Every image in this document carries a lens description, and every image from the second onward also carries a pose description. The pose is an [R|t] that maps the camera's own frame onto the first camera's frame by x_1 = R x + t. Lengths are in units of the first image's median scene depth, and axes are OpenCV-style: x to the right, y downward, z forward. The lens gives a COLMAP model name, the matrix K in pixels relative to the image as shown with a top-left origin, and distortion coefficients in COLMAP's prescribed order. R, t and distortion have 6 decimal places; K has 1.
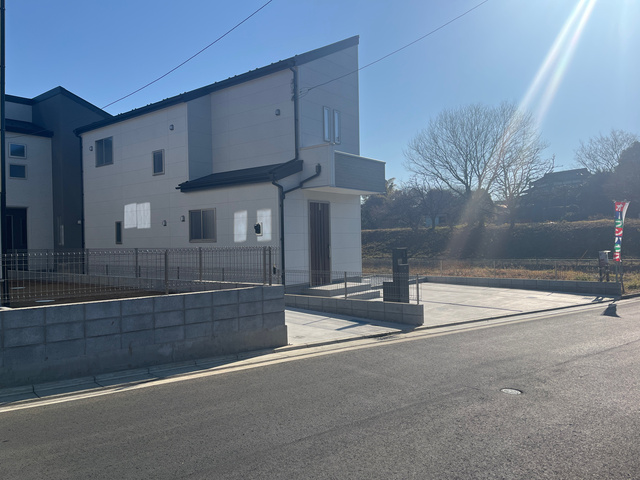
lens RADIAL K [[483.0, 0, 319.3], [0, 483.0, 240.6], [0, 0, 1]] dist [0.082085, -0.102281]
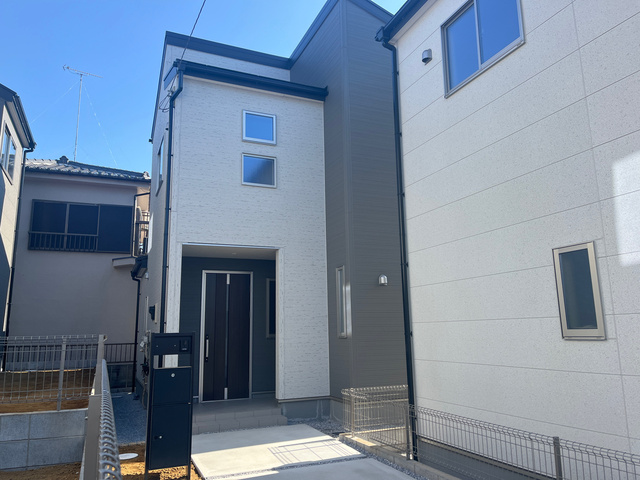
lens RADIAL K [[483.0, 0, 319.3], [0, 483.0, 240.6], [0, 0, 1]] dist [0.082085, -0.102281]
pose [[0.882825, -0.083600, -0.462203, -0.416539], [-0.000978, 0.983704, -0.179794, 0.004599], [0.469701, 0.159179, 0.868356, 0.740644]]
